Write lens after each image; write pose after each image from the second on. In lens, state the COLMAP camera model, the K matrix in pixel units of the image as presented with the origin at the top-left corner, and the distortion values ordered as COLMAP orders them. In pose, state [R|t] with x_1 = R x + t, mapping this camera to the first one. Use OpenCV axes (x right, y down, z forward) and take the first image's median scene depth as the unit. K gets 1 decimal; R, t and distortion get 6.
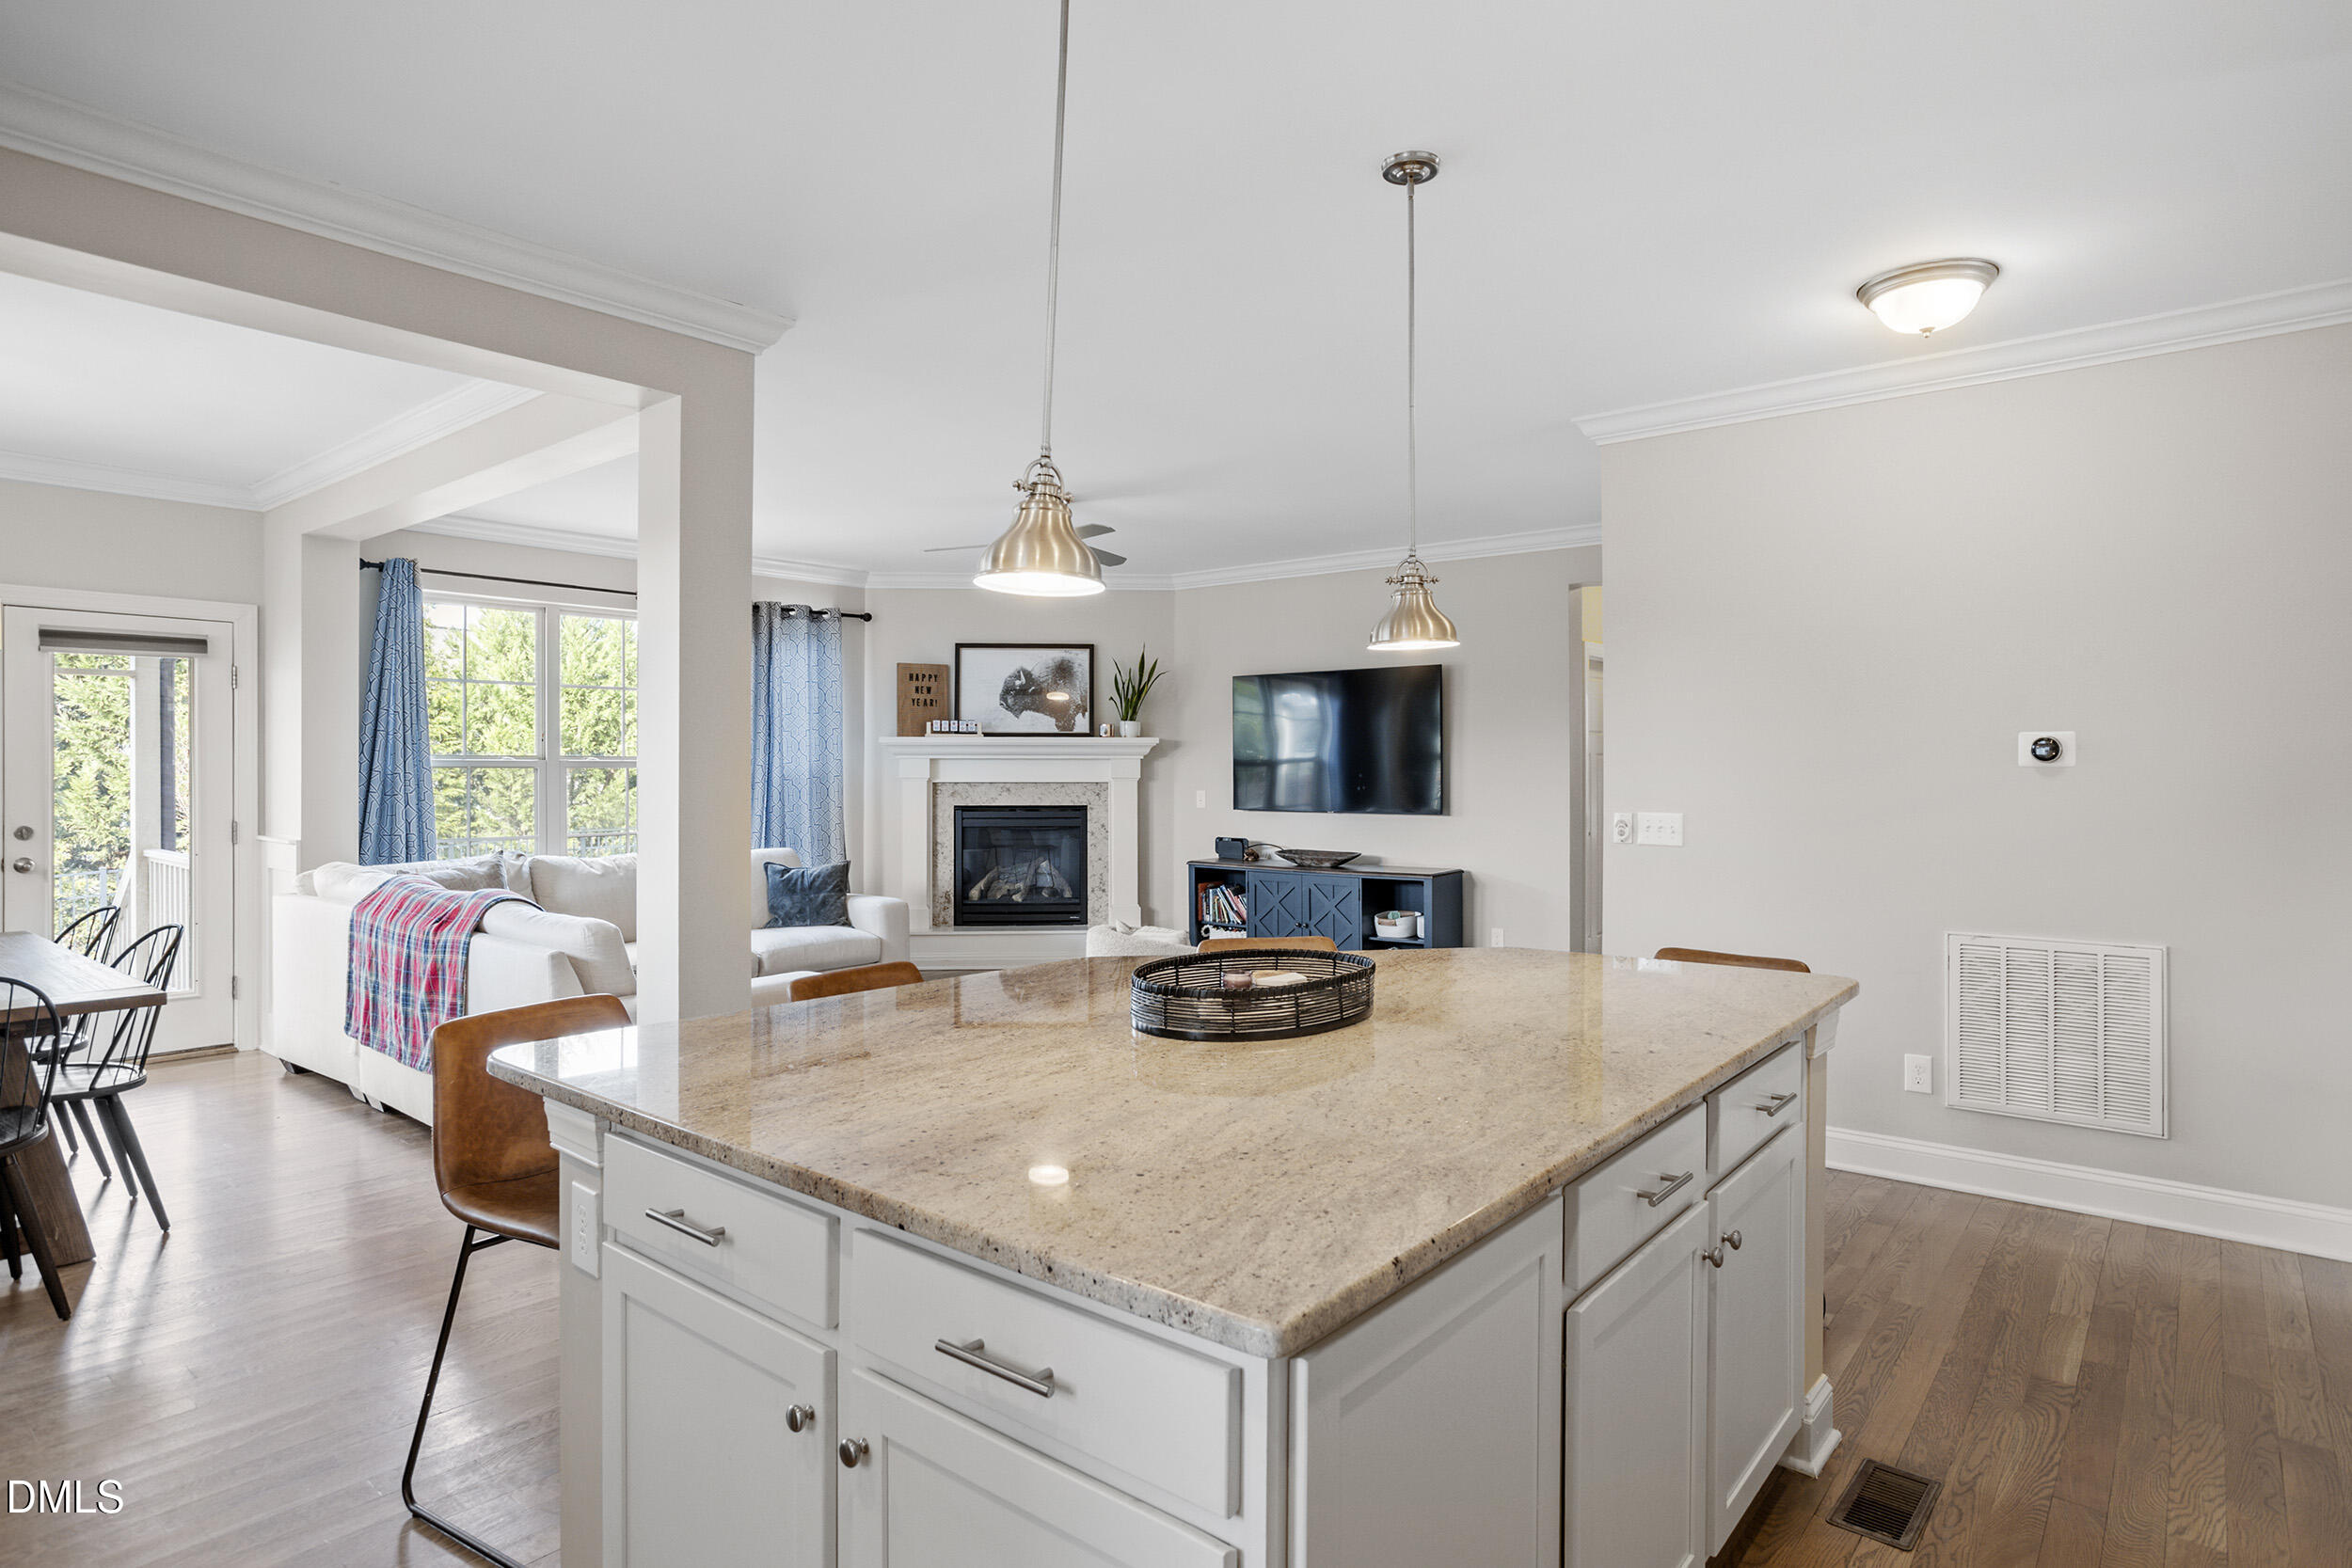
lens RADIAL K [[1280.0, 0, 1167.4], [0, 1280.0, 772.9], [0, 0, 1]] dist [-0.008197, 0.002075]
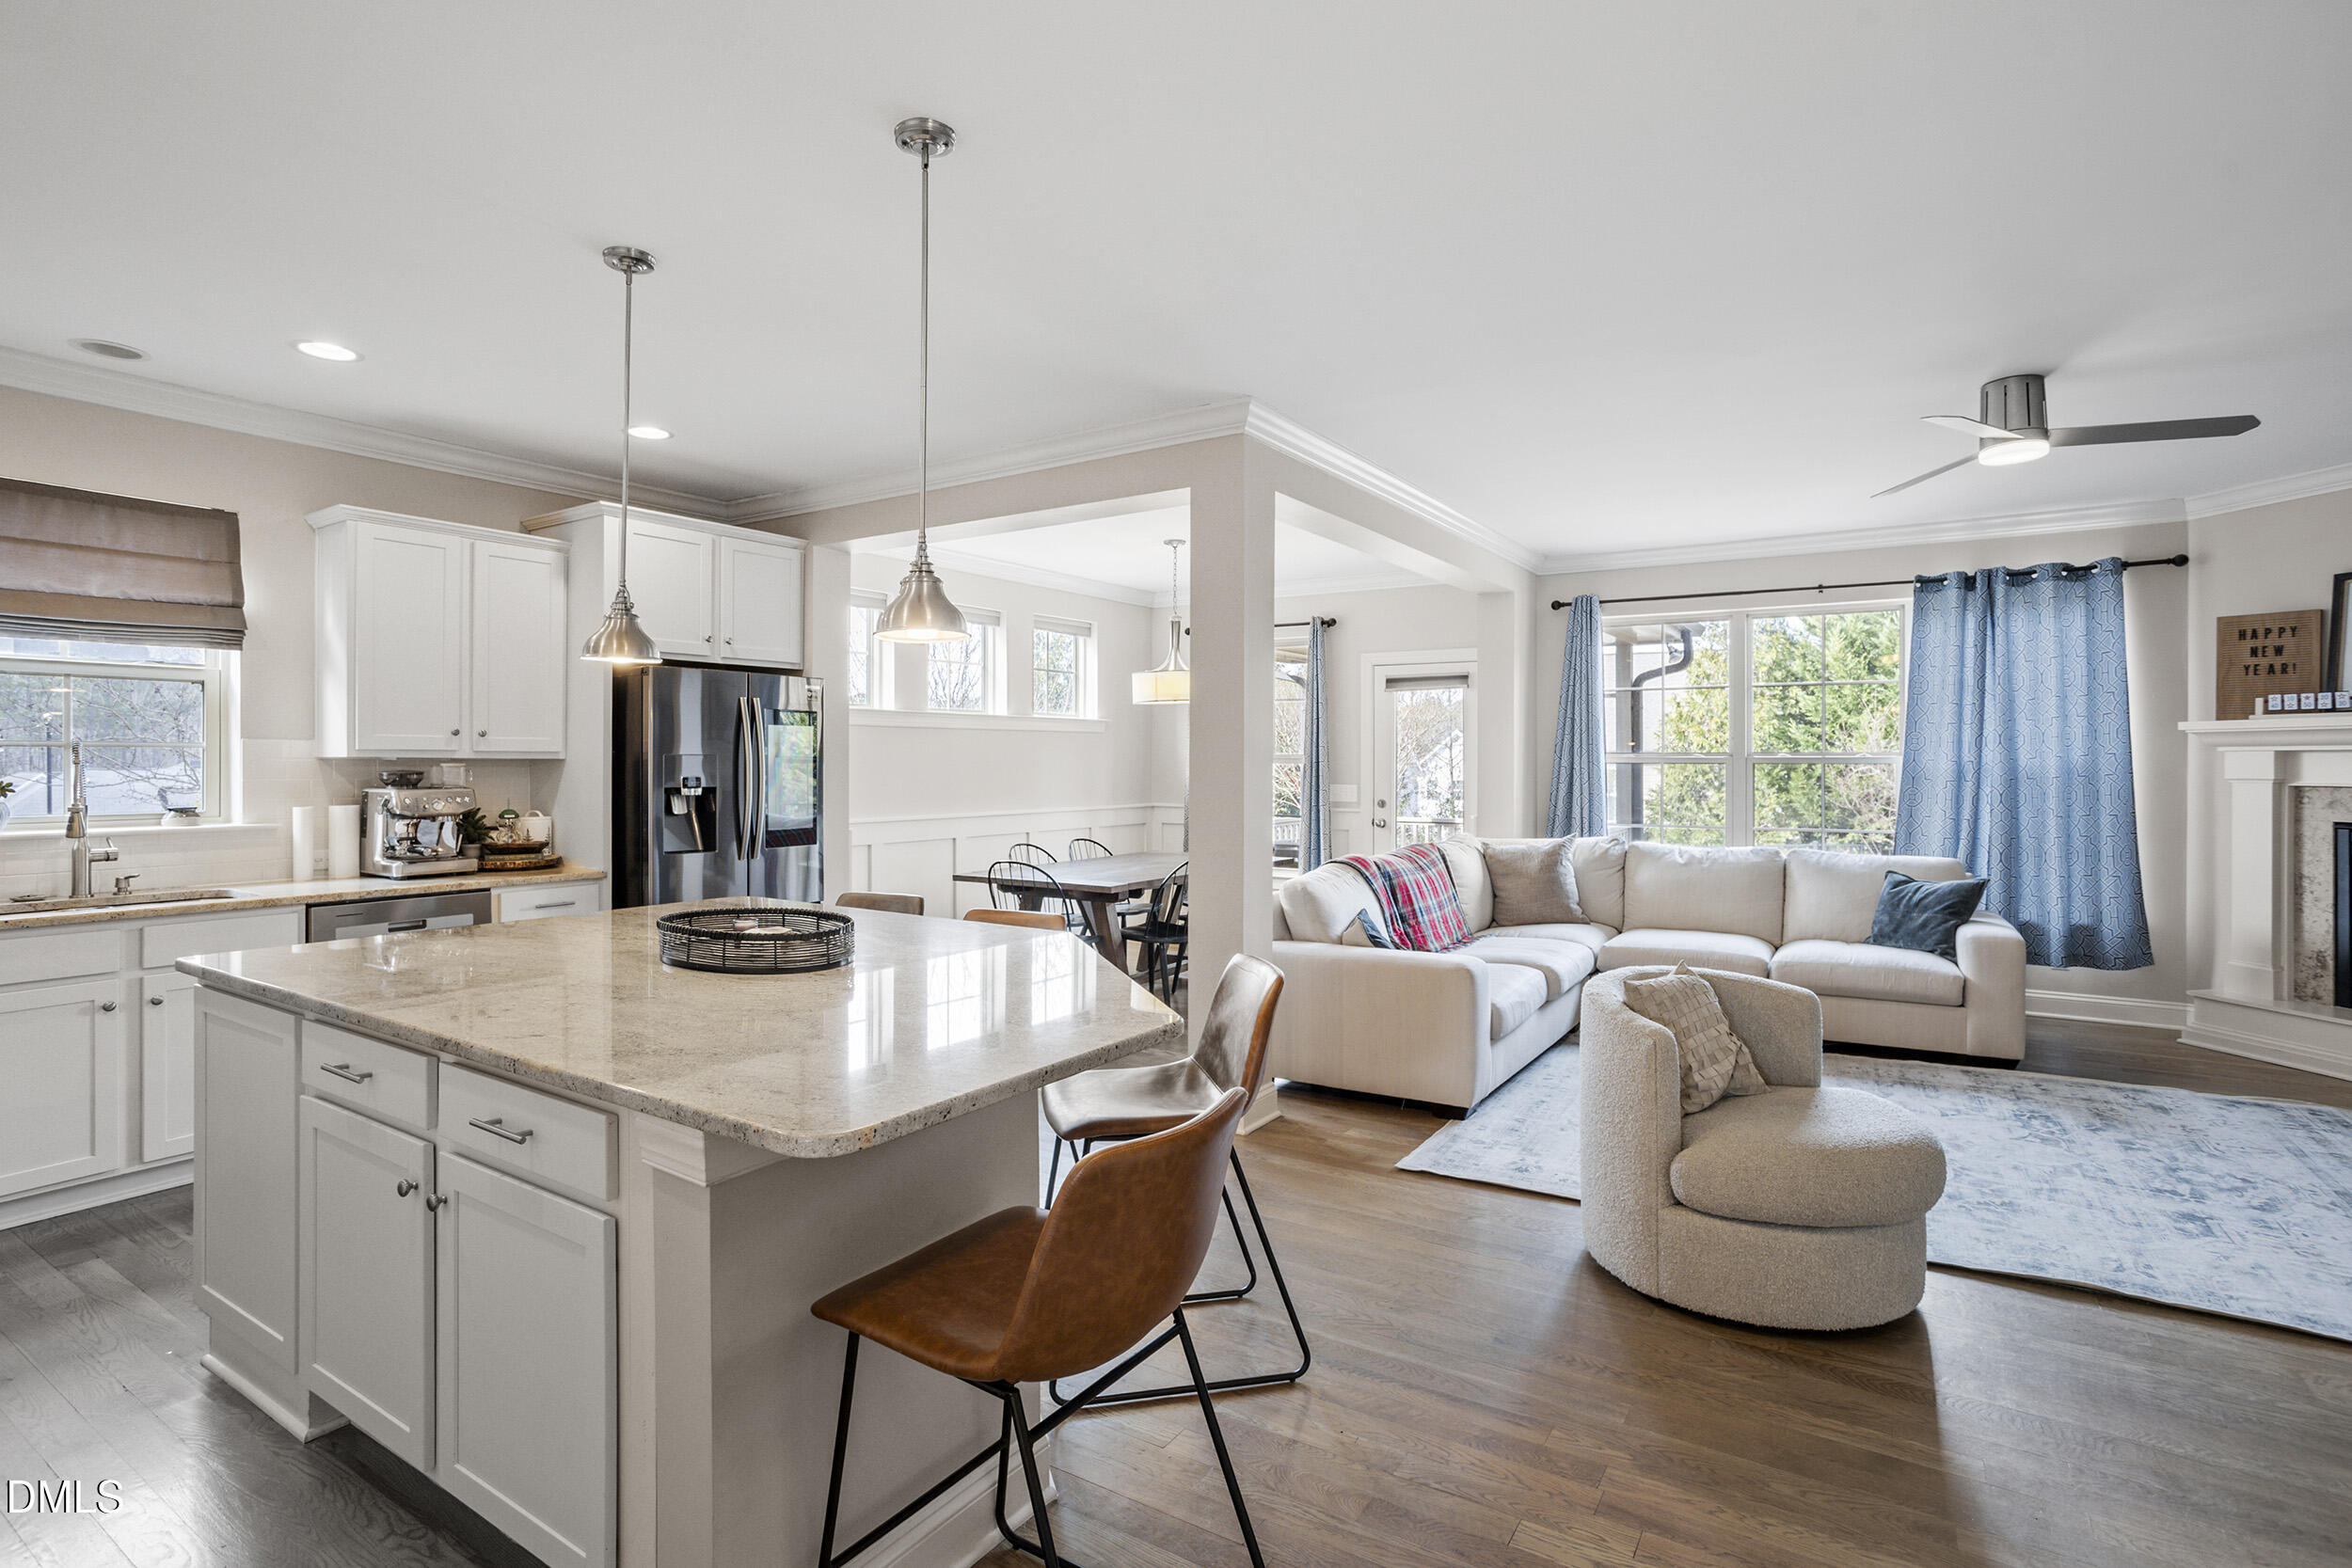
lens RADIAL K [[1143.3, 0, 1156.4], [0, 1143.3, 762.7], [0, 0, 1]] dist [-0.033210, 0.018041]
pose [[0.118297, 0.000298, -0.992978, 0.345306], [-0.003882, 0.999992, -0.000162, -0.002407], [0.992971, 0.003874, 0.118297, 0.342641]]
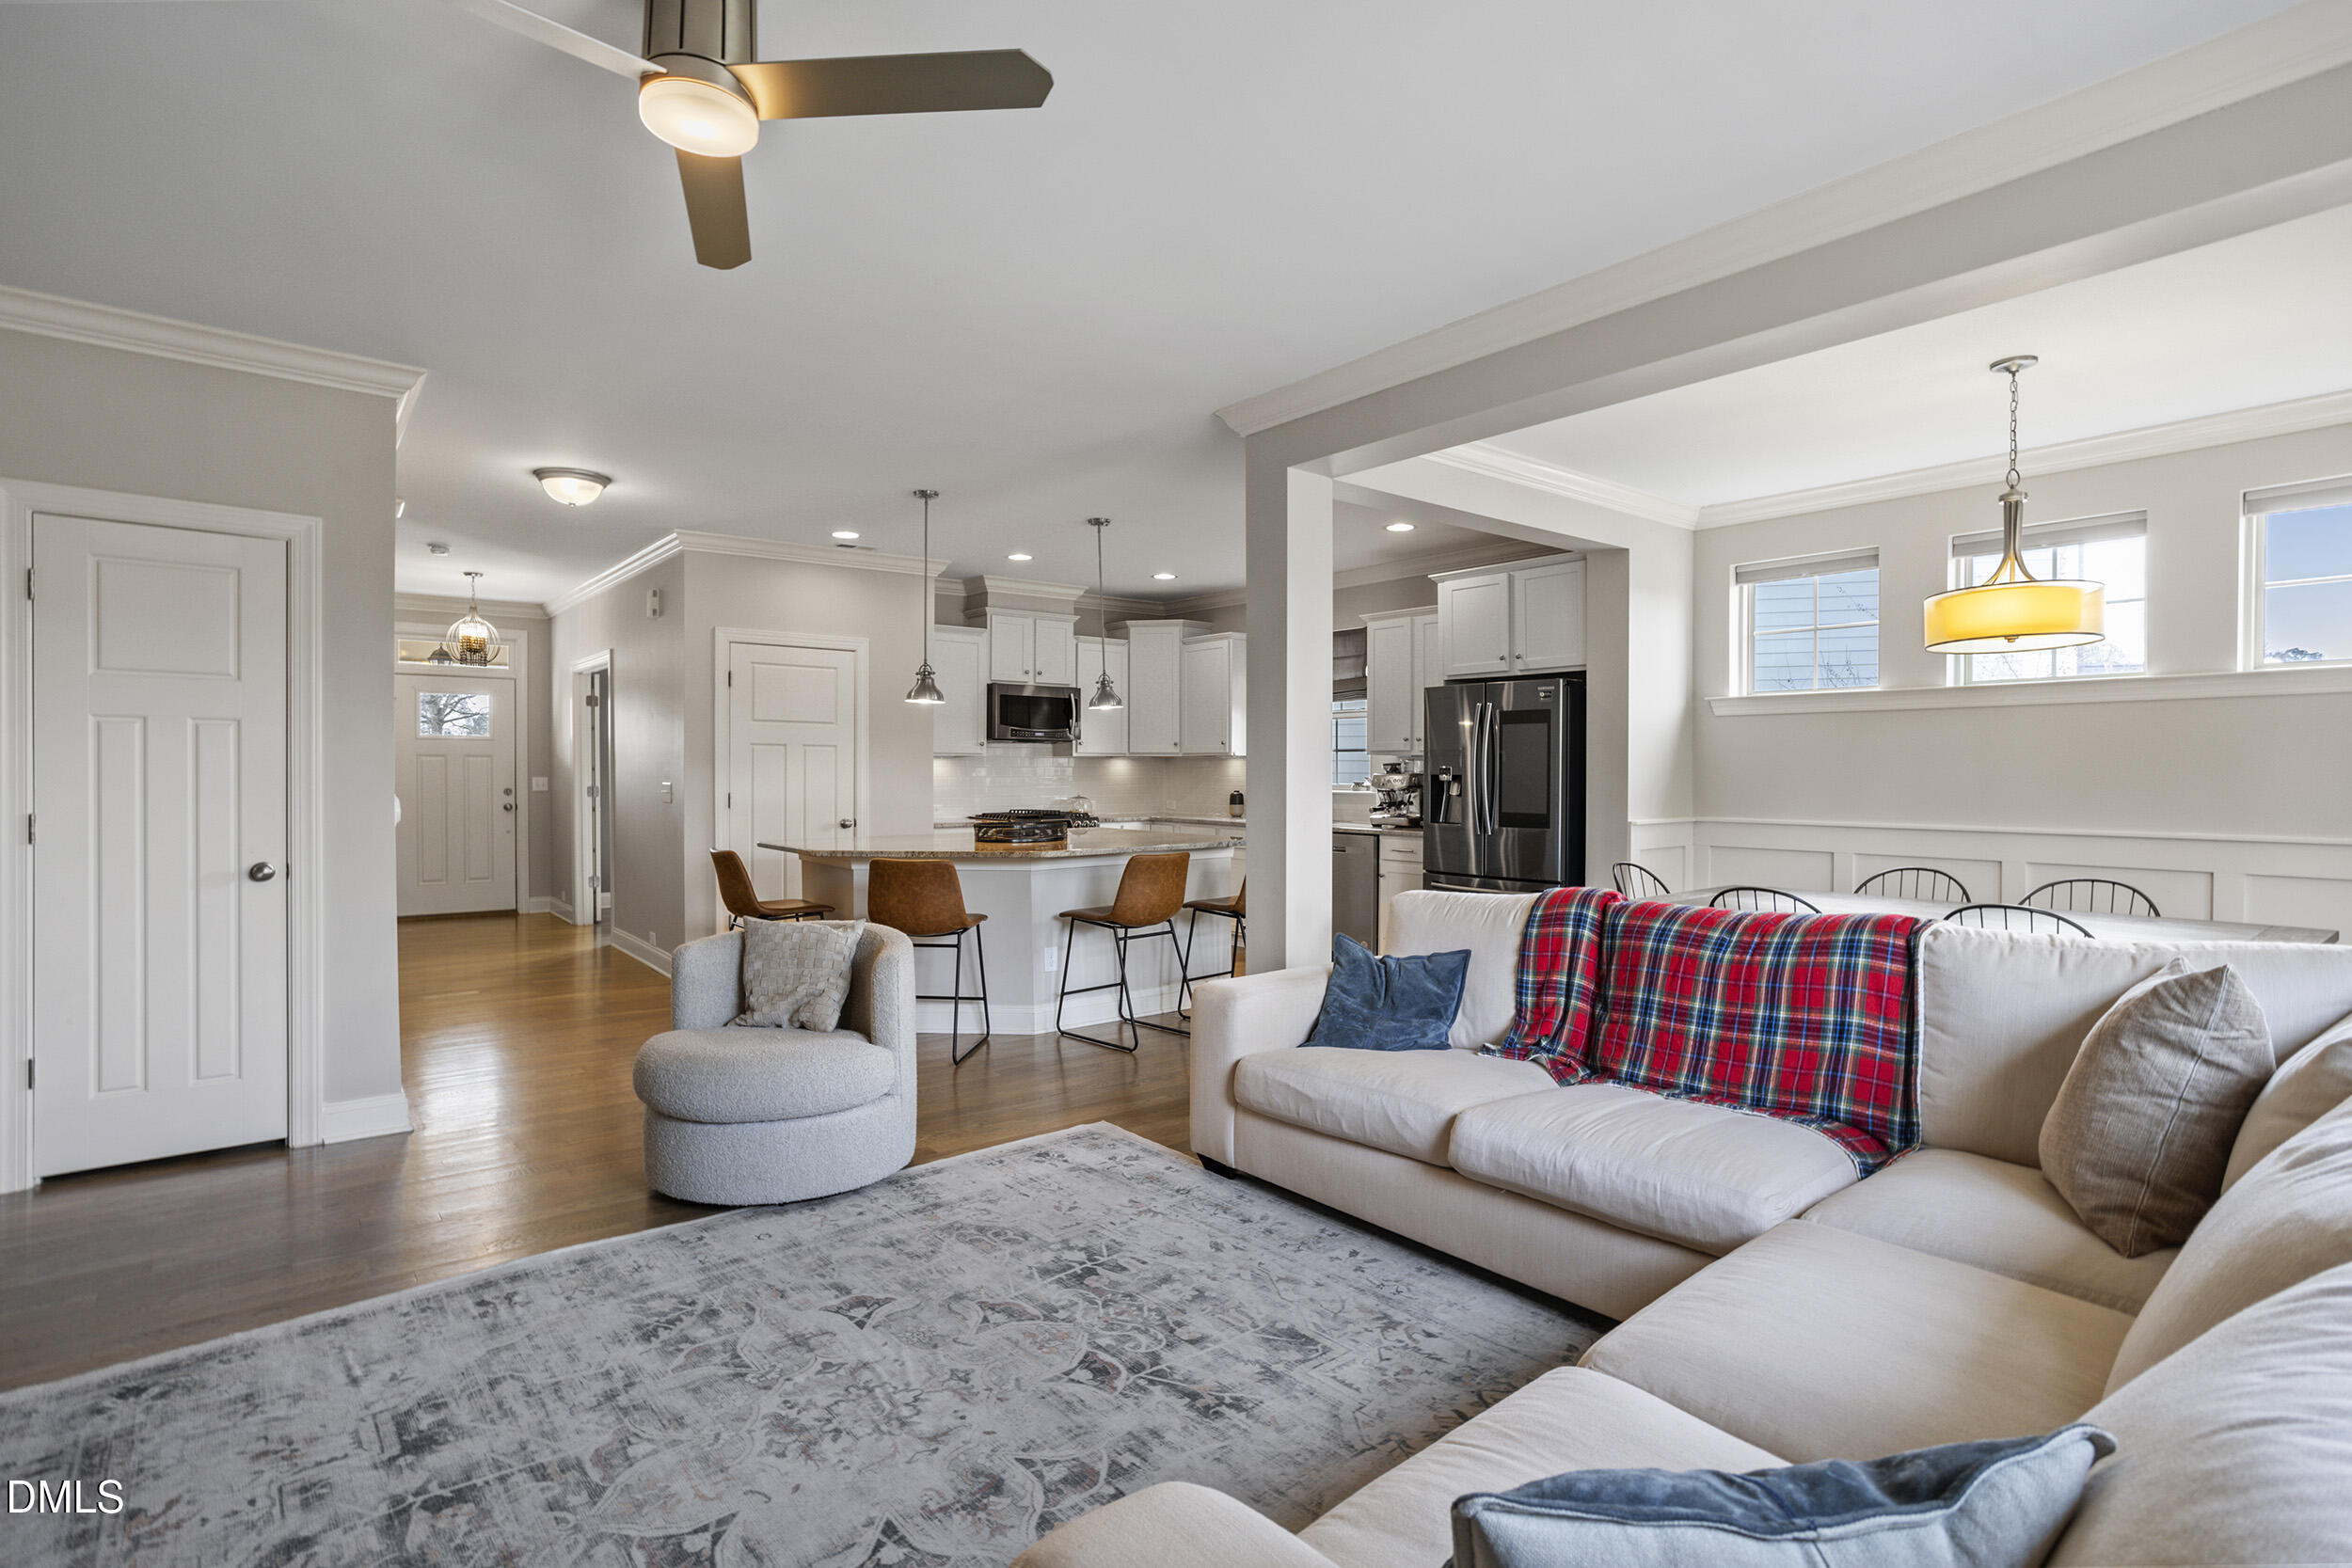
lens RADIAL K [[1143.3, 0, 1182.9], [0, 1143.3, 789.0], [0, 0, 1]] dist [-0.033210, 0.018041]
pose [[-0.983045, -0.007335, 0.183218, -0.209798], [-0.003637, 0.999783, 0.020510, 0.004982], [-0.183329, 0.019496, -0.982858, 0.956468]]
